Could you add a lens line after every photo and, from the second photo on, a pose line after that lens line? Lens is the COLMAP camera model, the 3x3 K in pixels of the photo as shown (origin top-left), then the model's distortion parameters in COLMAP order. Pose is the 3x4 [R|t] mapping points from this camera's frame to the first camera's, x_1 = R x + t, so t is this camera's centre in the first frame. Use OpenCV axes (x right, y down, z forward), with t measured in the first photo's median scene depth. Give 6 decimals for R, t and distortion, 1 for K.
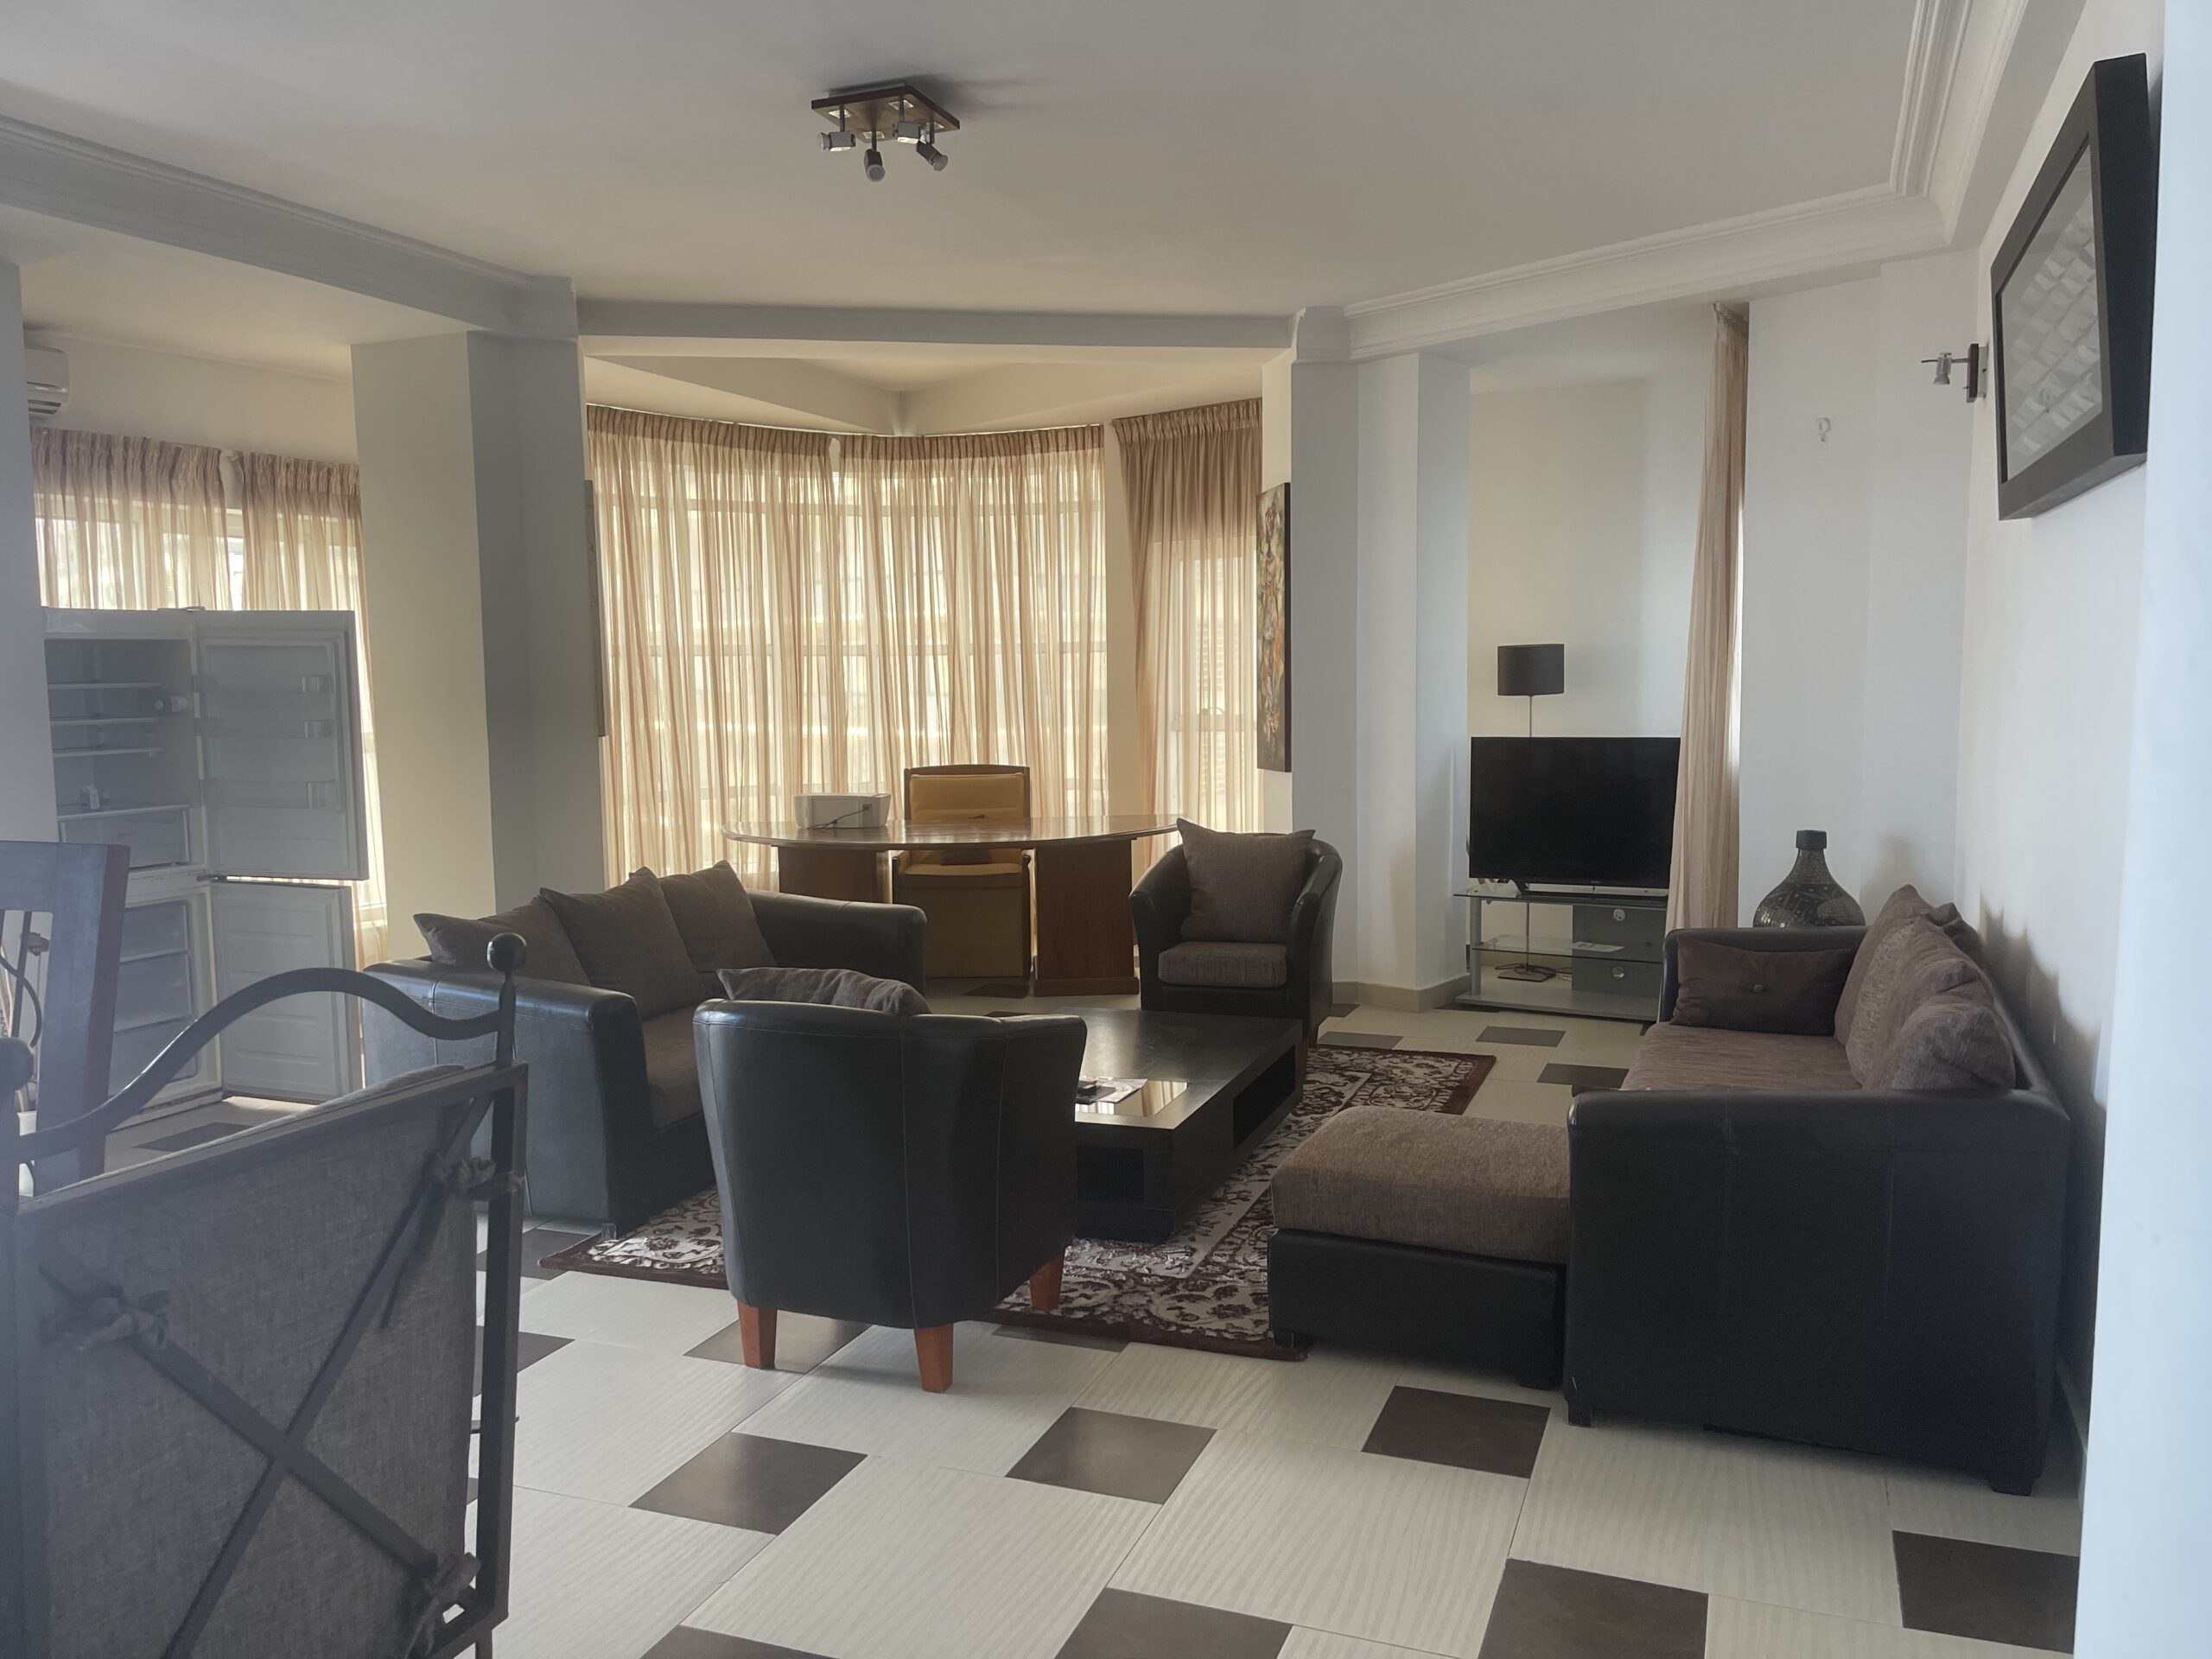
lens RADIAL K [[1637.1, 0, 1106.0], [0, 1637.1, 829.5], [0, 0, 1]] dist [0.073387, -0.075196]
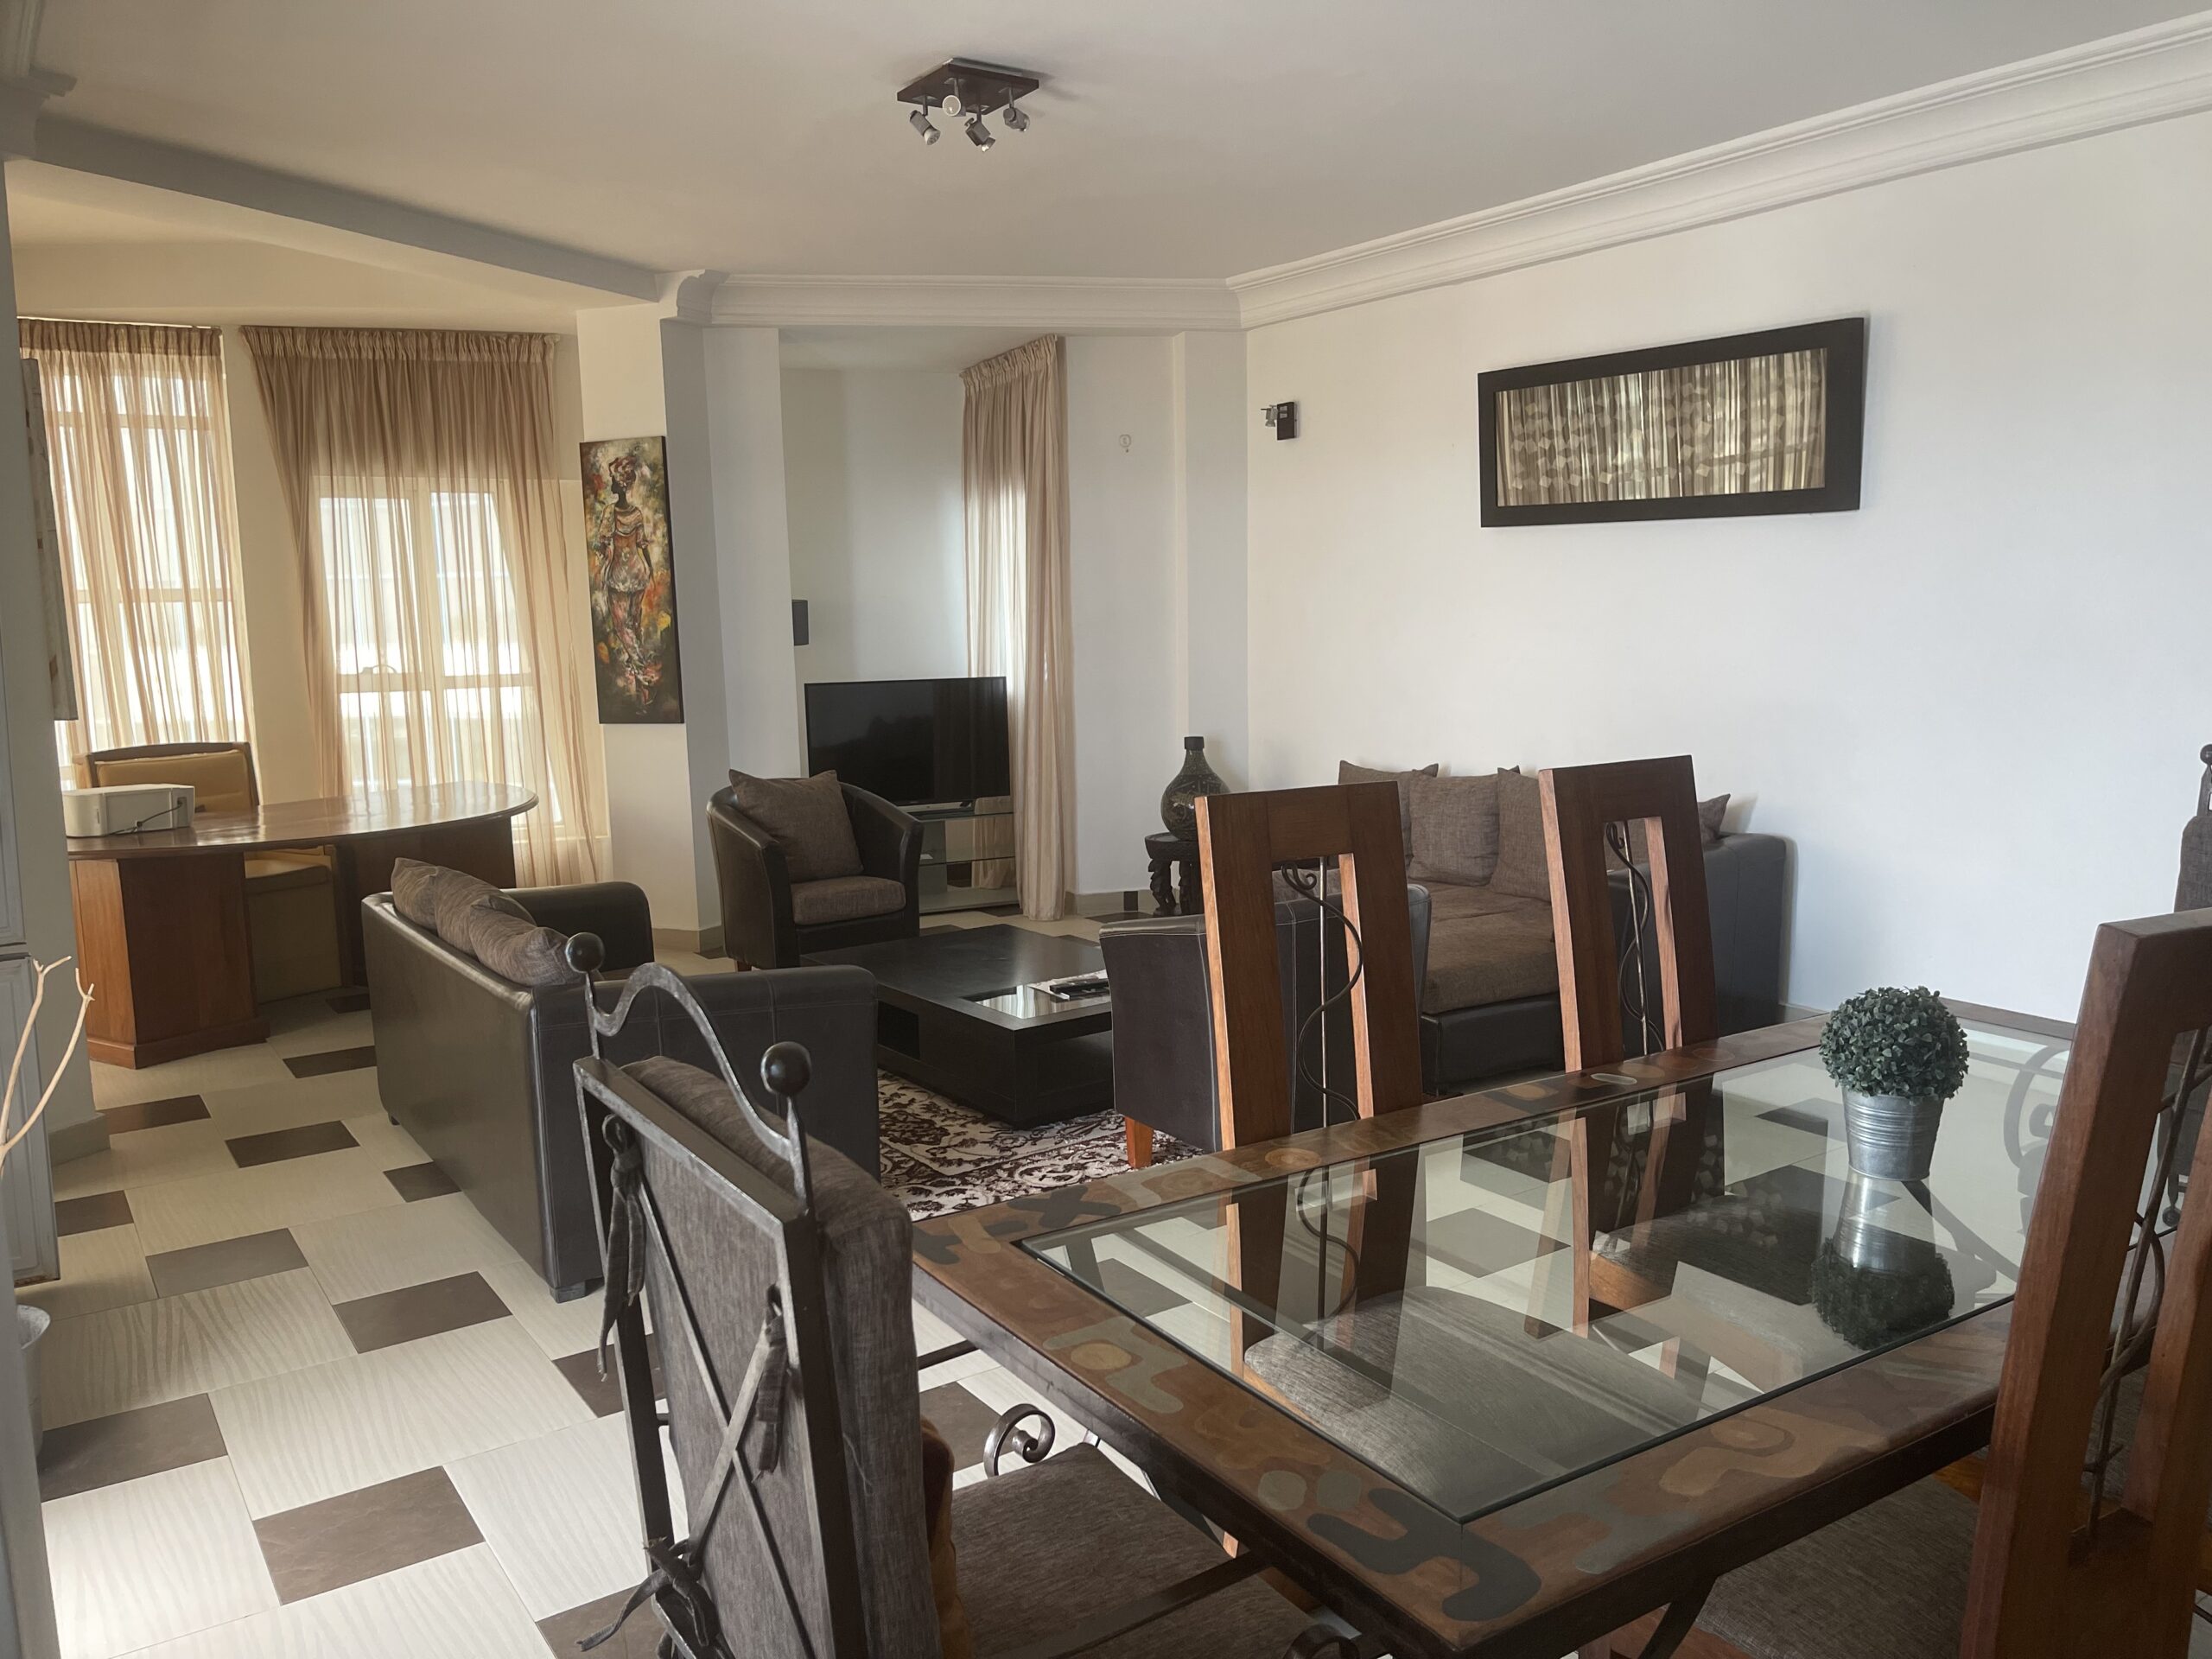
lens RADIAL K [[1691.9, 0, 1114.2], [0, 1691.9, 794.1], [0, 0, 1]] dist [0.007620, 0.000969]
pose [[0.560399, -0.086623, 0.823680, -0.534076], [0.087131, 0.995163, 0.045377, -0.014178], [-0.823627, 0.046339, 0.565236, 0.175531]]
